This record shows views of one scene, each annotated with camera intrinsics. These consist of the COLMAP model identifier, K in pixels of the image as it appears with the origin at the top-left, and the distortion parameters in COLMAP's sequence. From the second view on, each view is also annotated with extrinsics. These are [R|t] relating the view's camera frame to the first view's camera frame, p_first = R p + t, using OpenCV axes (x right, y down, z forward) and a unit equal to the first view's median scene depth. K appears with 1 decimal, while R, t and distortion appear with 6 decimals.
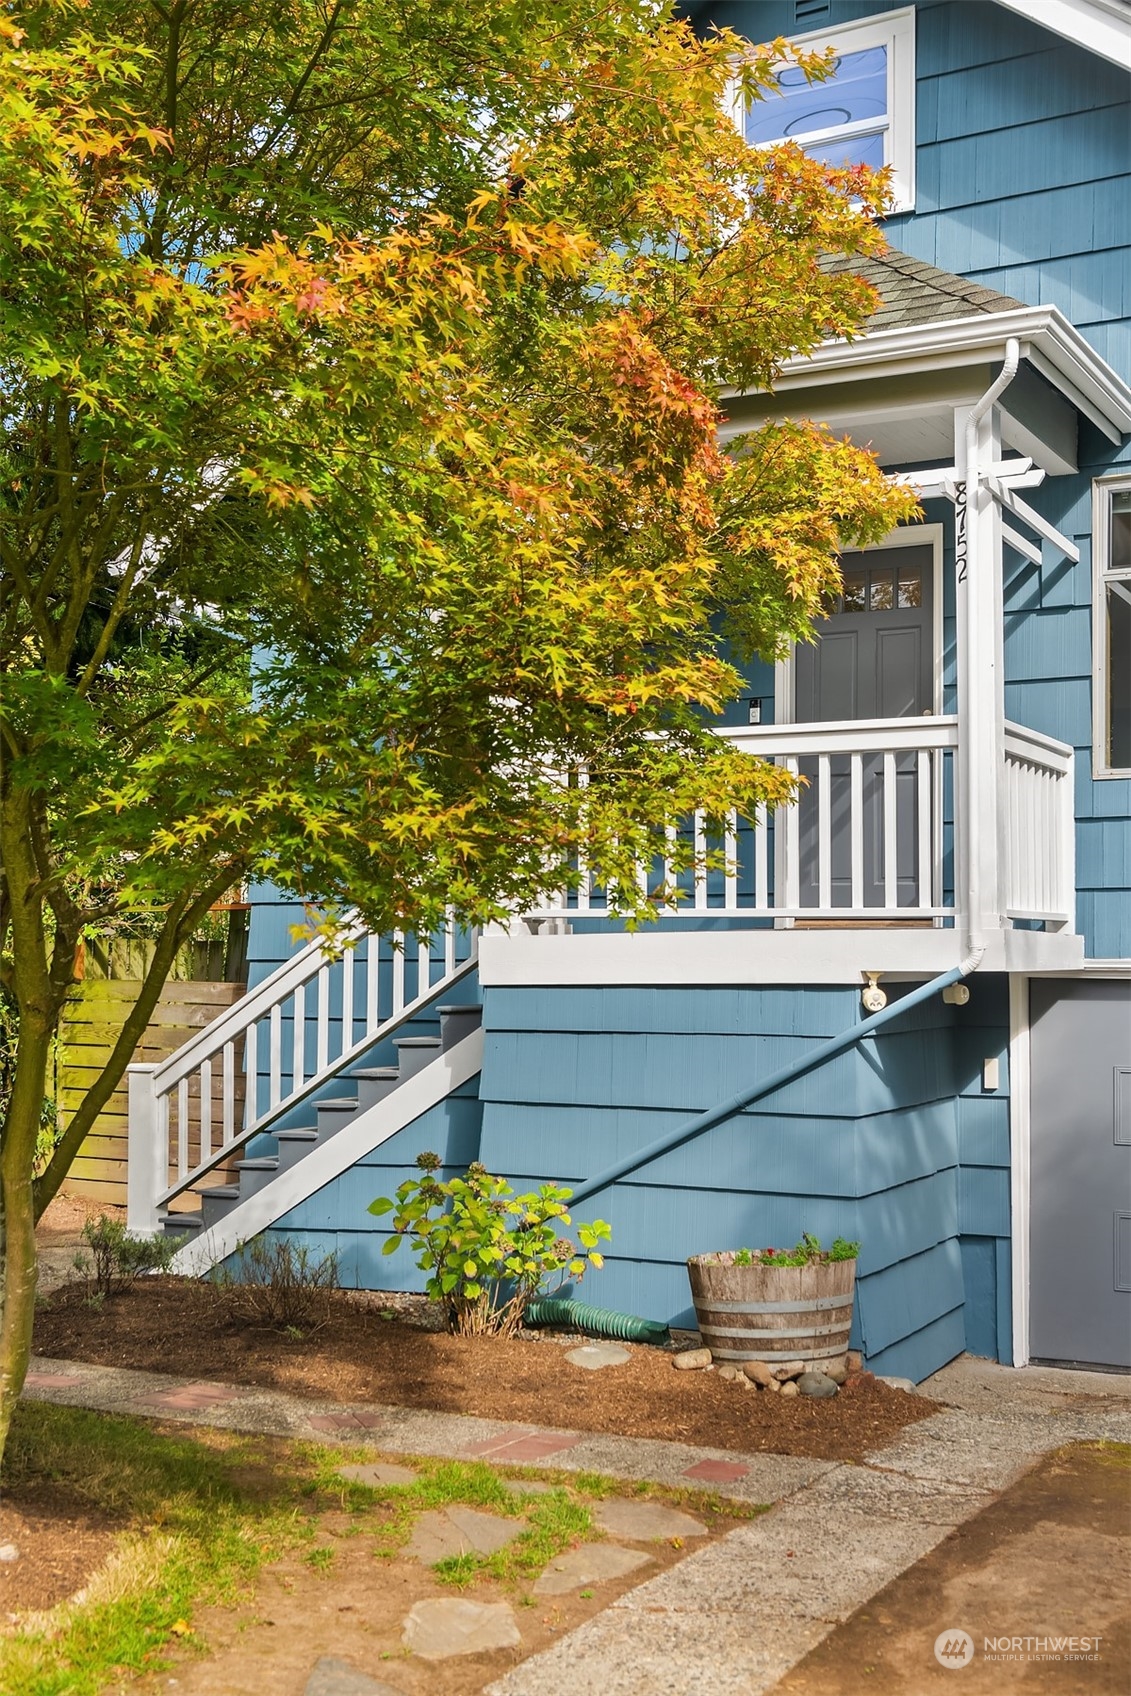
lens RADIAL K [[1916.2, 0, 568.0], [0, 1916.2, 698.1], [0, 0, 1]] dist [-0.024017, -0.015056]
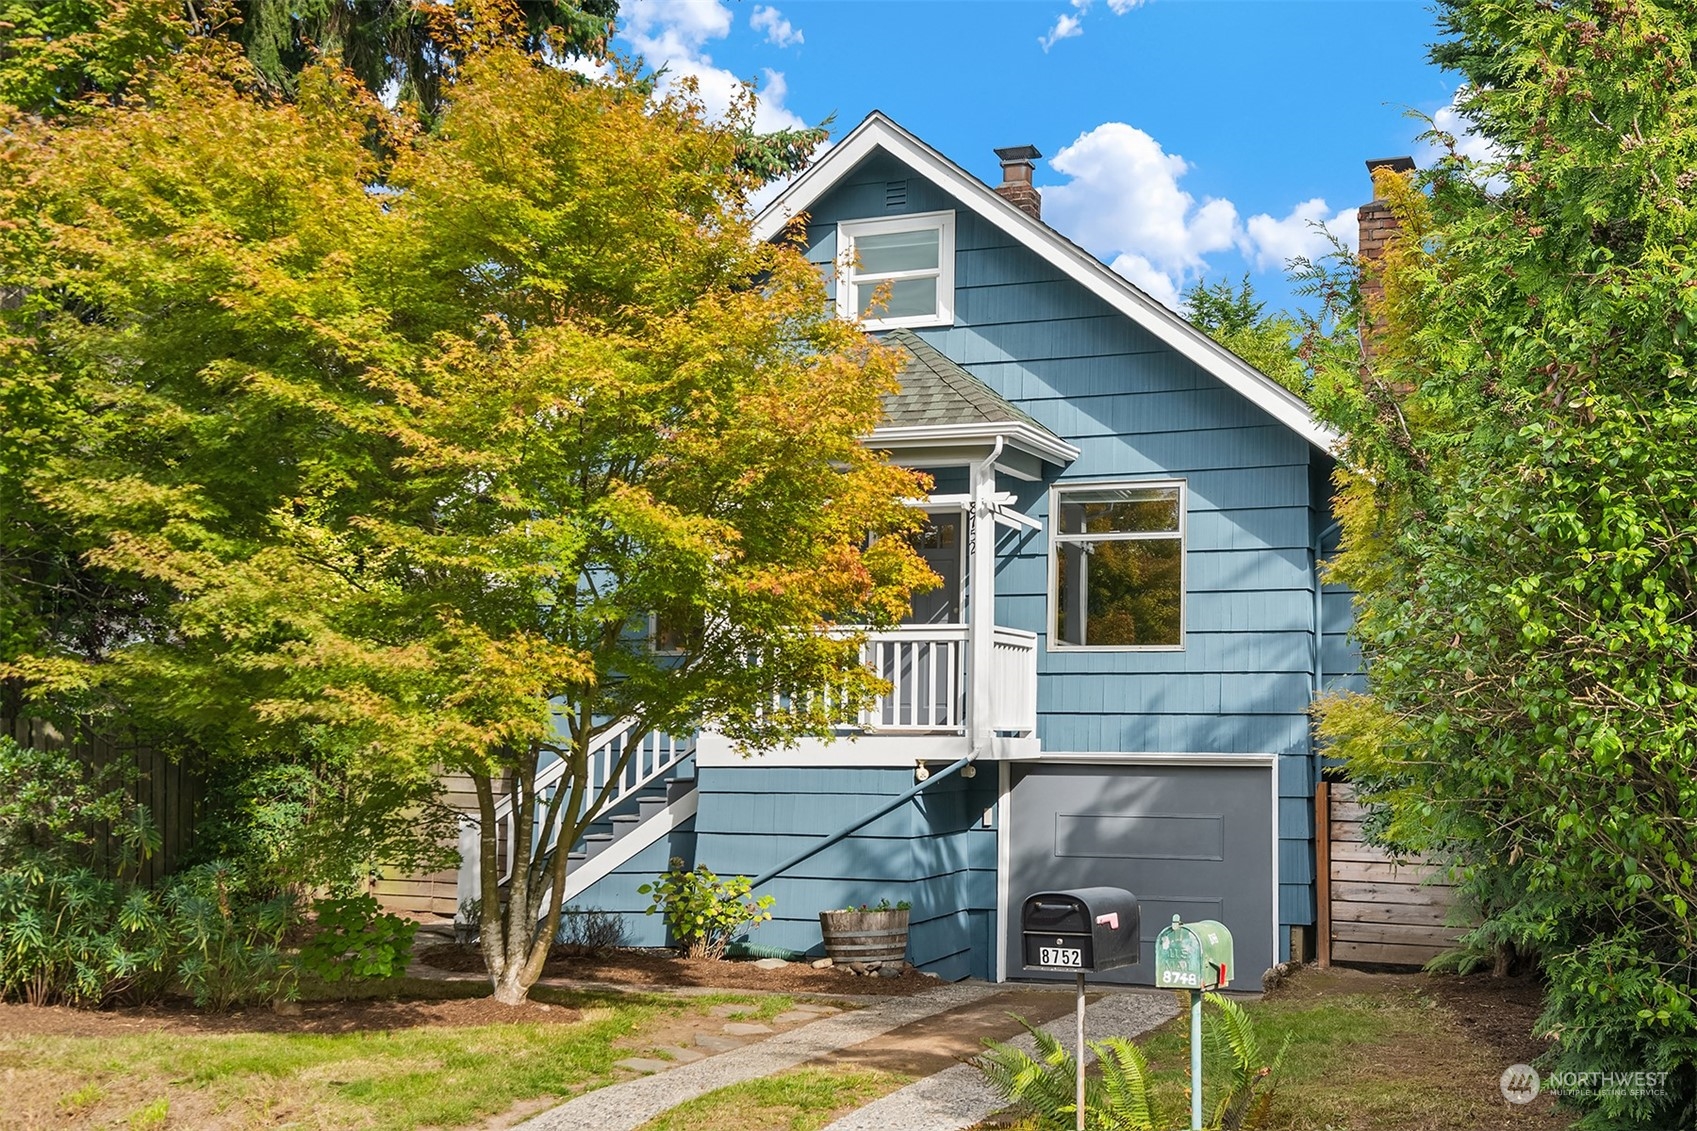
lens RADIAL K [[1969.0, 0, 848.5], [0, 1969.0, 565.5], [0, 0, 1]] dist [-0.289732, -0.003930]
pose [[0.993052, 0.012872, 0.116967, -0.125371], [-0.018036, 0.998904, 0.043192, -0.115870], [-0.116283, -0.045001, 0.992196, -0.802338]]
